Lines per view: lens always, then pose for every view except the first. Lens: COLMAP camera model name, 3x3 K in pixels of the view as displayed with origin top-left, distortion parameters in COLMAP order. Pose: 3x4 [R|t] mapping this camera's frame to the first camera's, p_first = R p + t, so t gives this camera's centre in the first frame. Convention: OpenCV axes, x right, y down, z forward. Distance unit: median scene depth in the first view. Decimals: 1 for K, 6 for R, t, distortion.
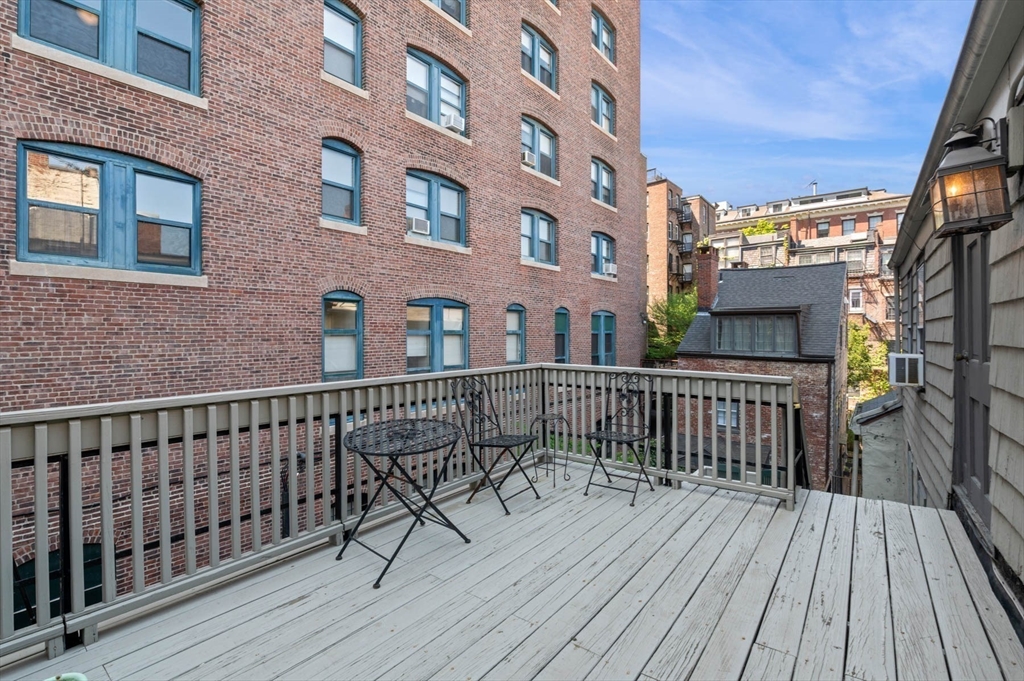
lens RADIAL K [[465.9, 0, 506.7], [0, 465.9, 325.3], [0, 0, 1]] dist [-0.013156, -0.000607]
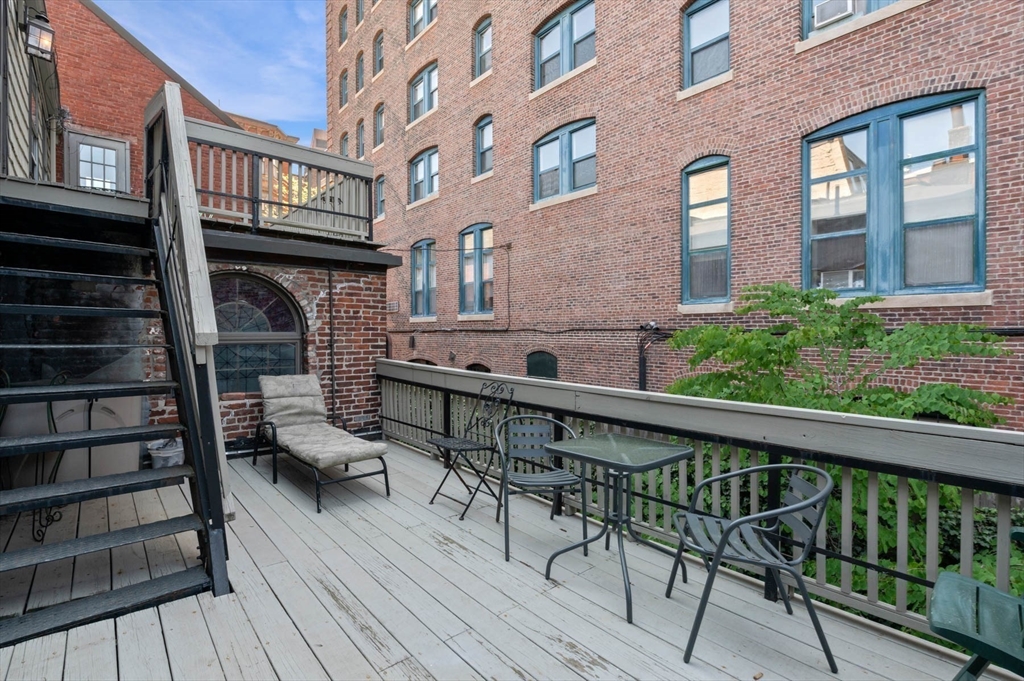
lens RADIAL K [[445.7, 0, 512.0], [0, 445.7, 340.5], [0, 0, 1]] dist [-0.011356, 0.000415]
pose [[-0.153786, 0.018695, -0.987927, 0.332203], [0.002576, 0.999825, 0.018519, 0.155383], [0.988101, 0.000303, -0.153807, 0.443974]]
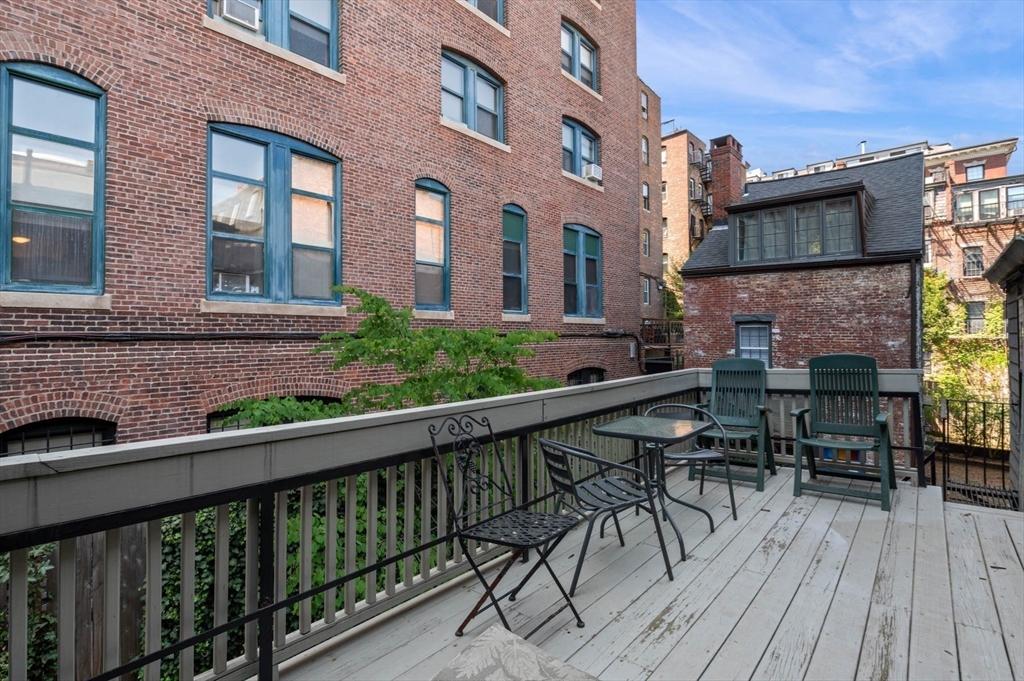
lens RADIAL K [[465.9, 0, 506.7], [0, 465.9, 325.3], [0, 0, 1]] dist [-0.013156, -0.000607]
pose [[0.997700, -0.008247, -0.067274, 0.146618], [0.006809, 0.999744, -0.021574, 0.156426], [0.067435, 0.021066, 0.997501, 0.272587]]
